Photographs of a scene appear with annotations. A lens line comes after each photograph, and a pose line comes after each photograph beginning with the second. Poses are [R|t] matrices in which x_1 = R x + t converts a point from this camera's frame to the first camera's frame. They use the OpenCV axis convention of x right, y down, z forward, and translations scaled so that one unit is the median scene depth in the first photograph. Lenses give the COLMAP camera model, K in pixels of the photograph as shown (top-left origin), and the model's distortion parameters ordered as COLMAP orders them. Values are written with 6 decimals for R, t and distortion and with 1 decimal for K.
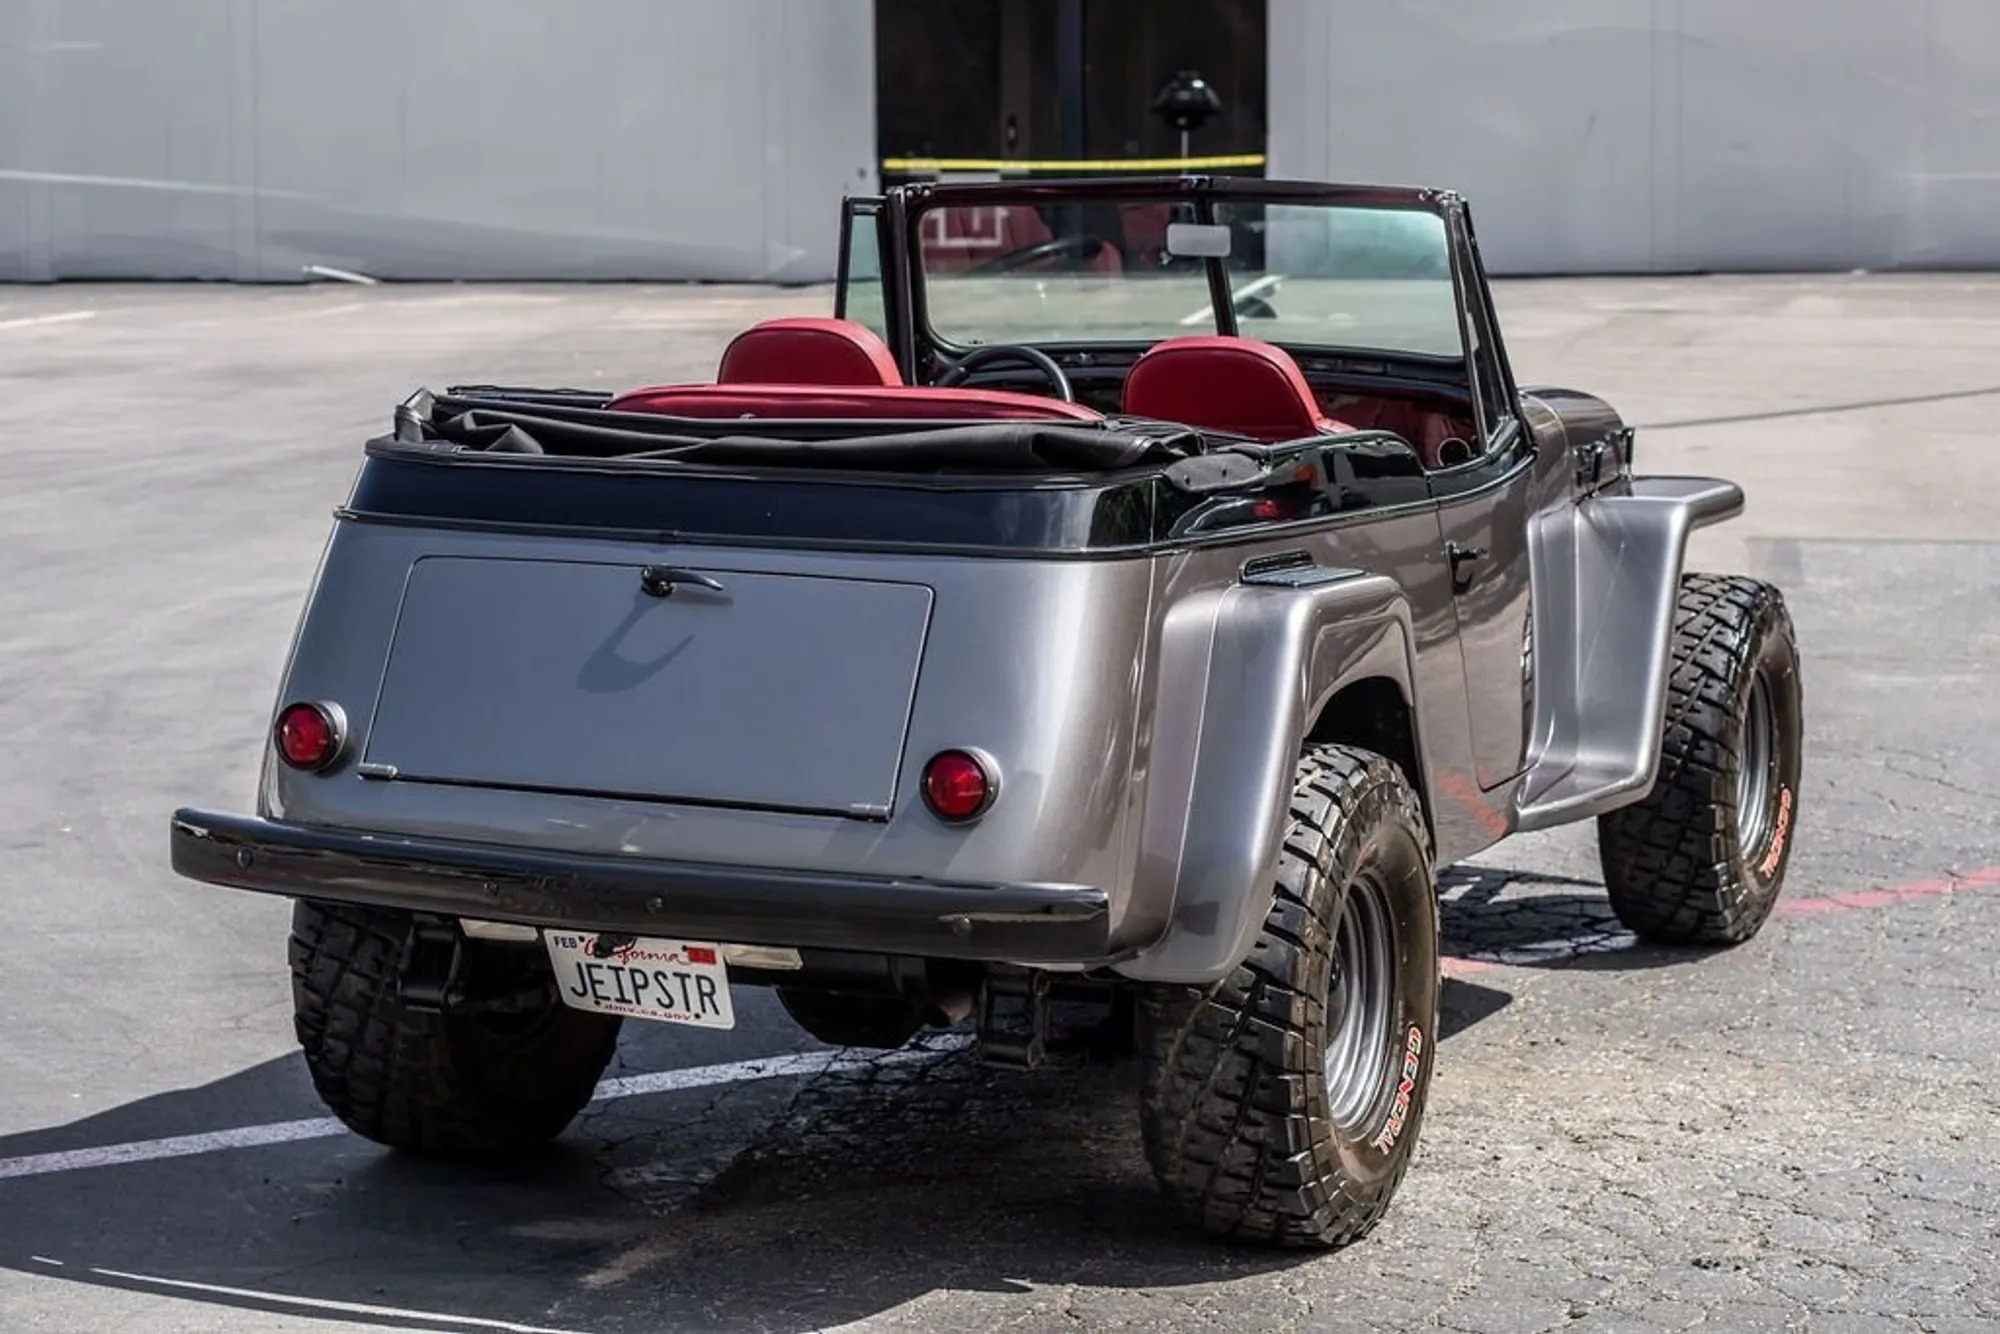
lens RADIAL K [[4305.1, 0, 1000.0], [0, 4305.1, 667.0], [0, 0, 1]] dist [0.056448, 0.177941]
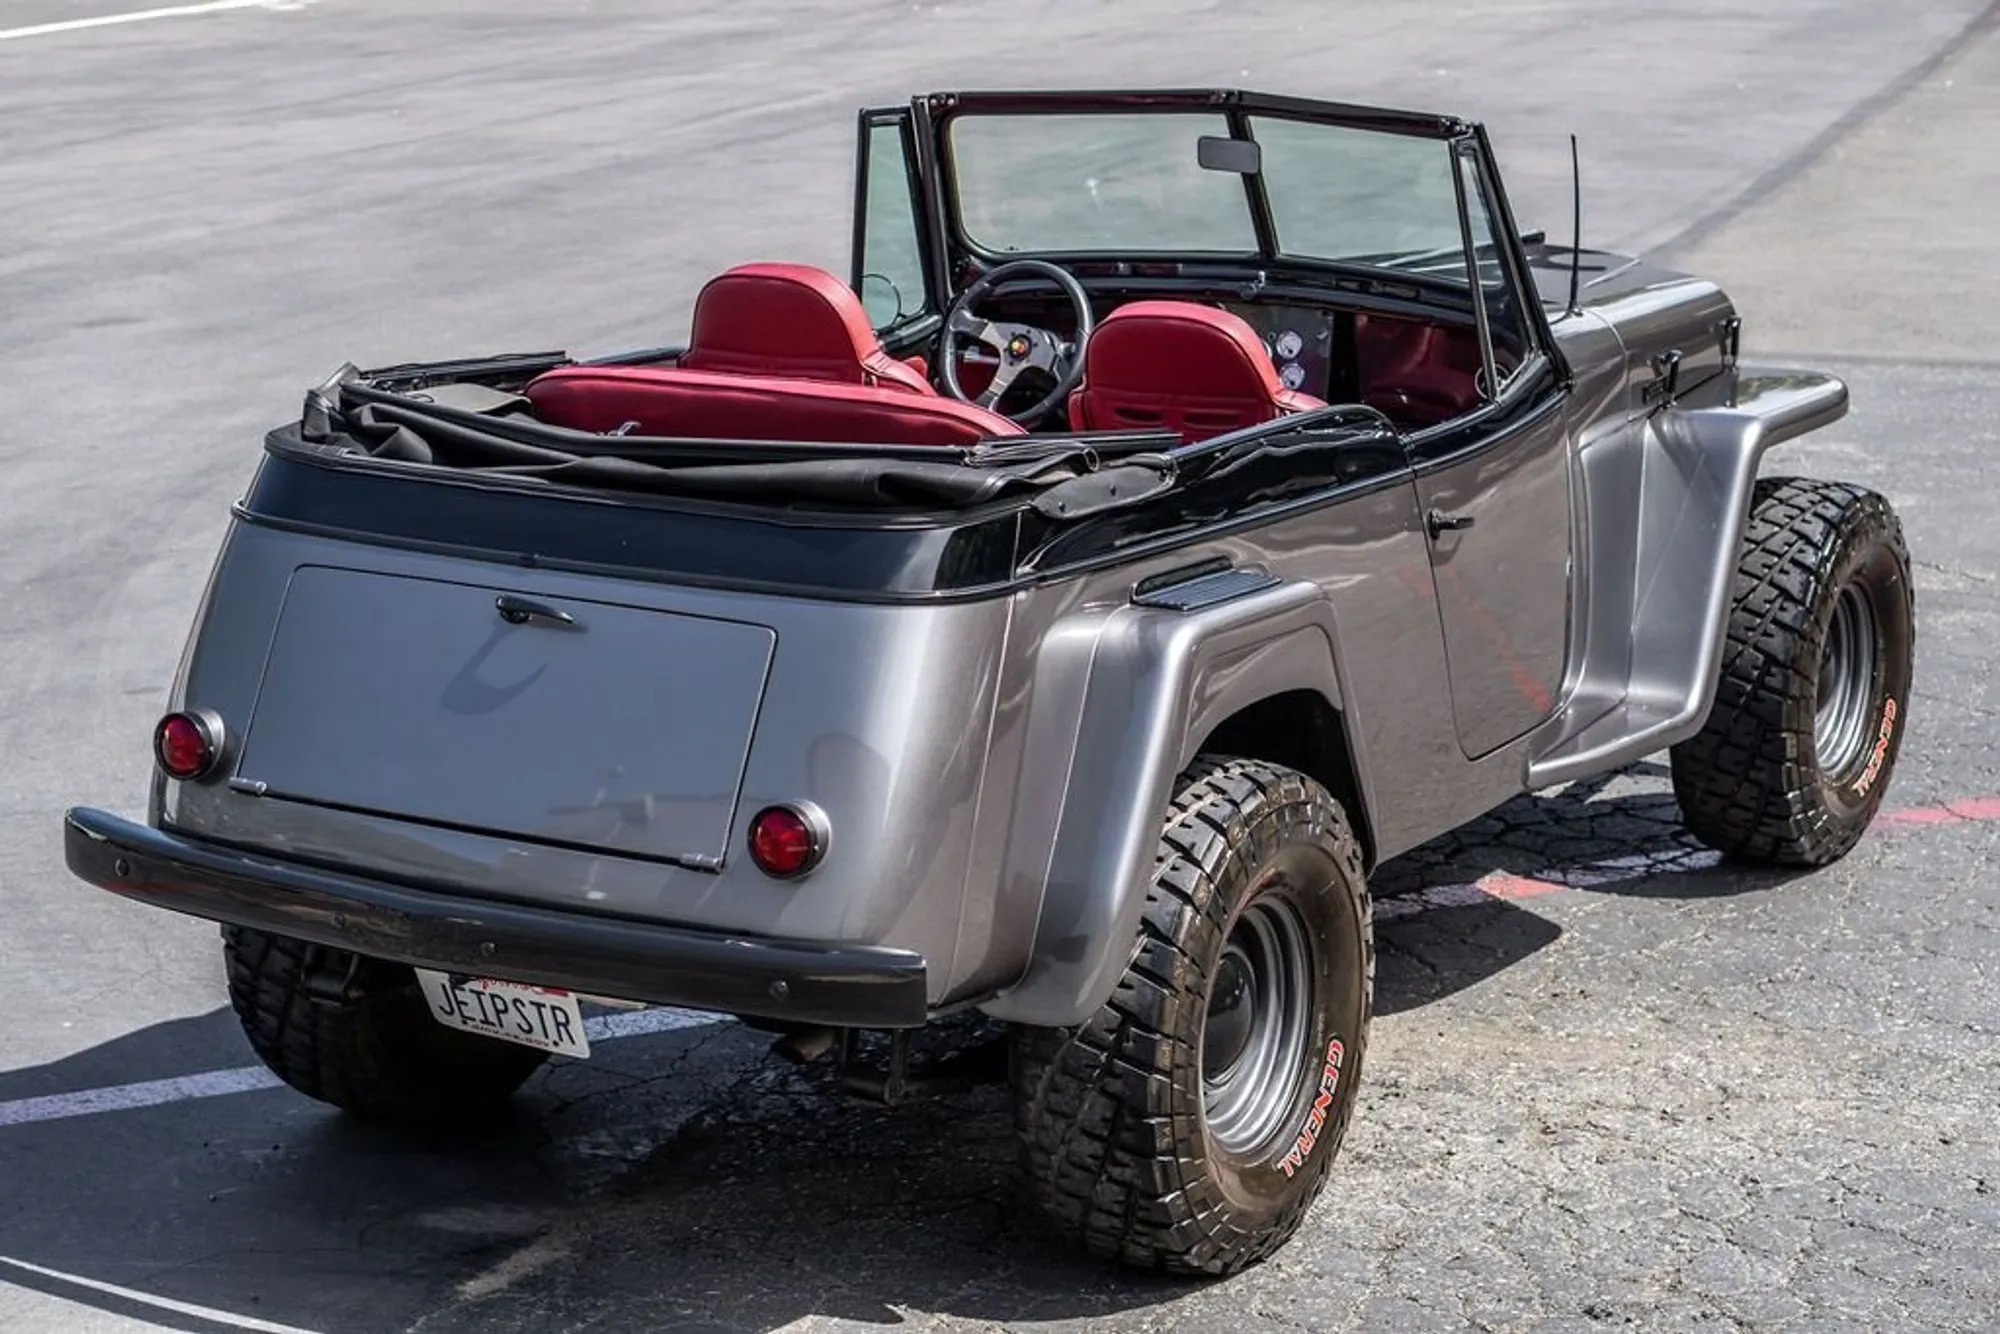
lens RADIAL K [[4382.2, 0, 964.2], [0, 4382.2, 668.2], [0, 0, 1]] dist [0.077080, -0.004548]
pose [[0.992009, 0.021816, -0.124268, 0.142943], [-0.009904, 0.995363, 0.095680, -0.099997], [0.125779, -0.093685, 0.987625, 0.019639]]
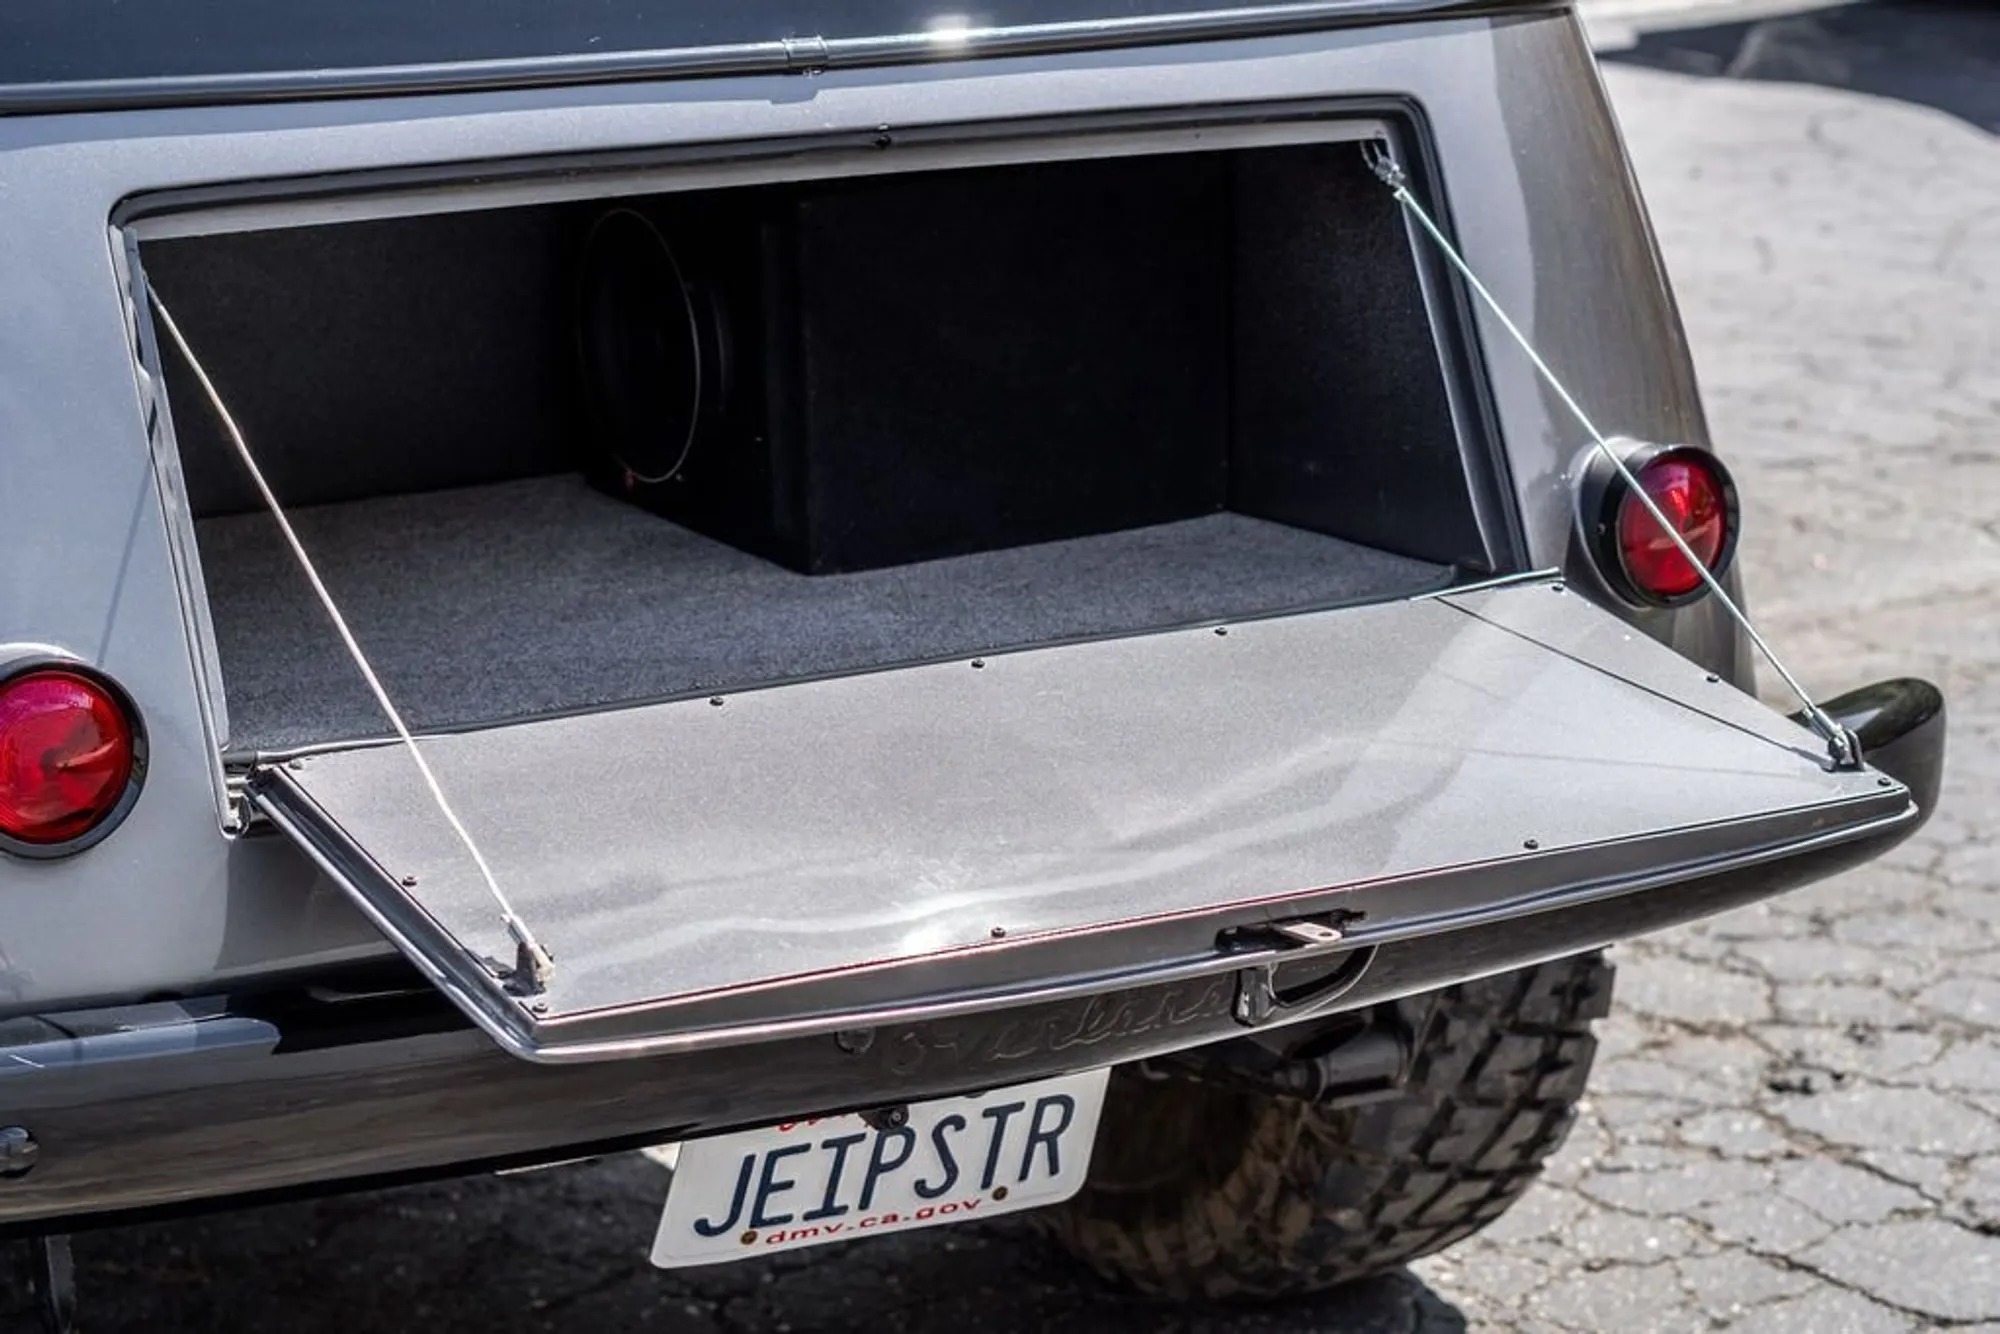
lens RADIAL K [[4305.1, 0, 1000.0], [0, 4305.1, 667.0], [0, 0, 1]] dist [0.056448, 0.177941]
pose [[0.589995, -0.210662, 0.779440, -0.376909], [0.112102, 0.977386, 0.179306, -0.043514], [-0.799587, -0.018413, 0.600269, 0.726520]]
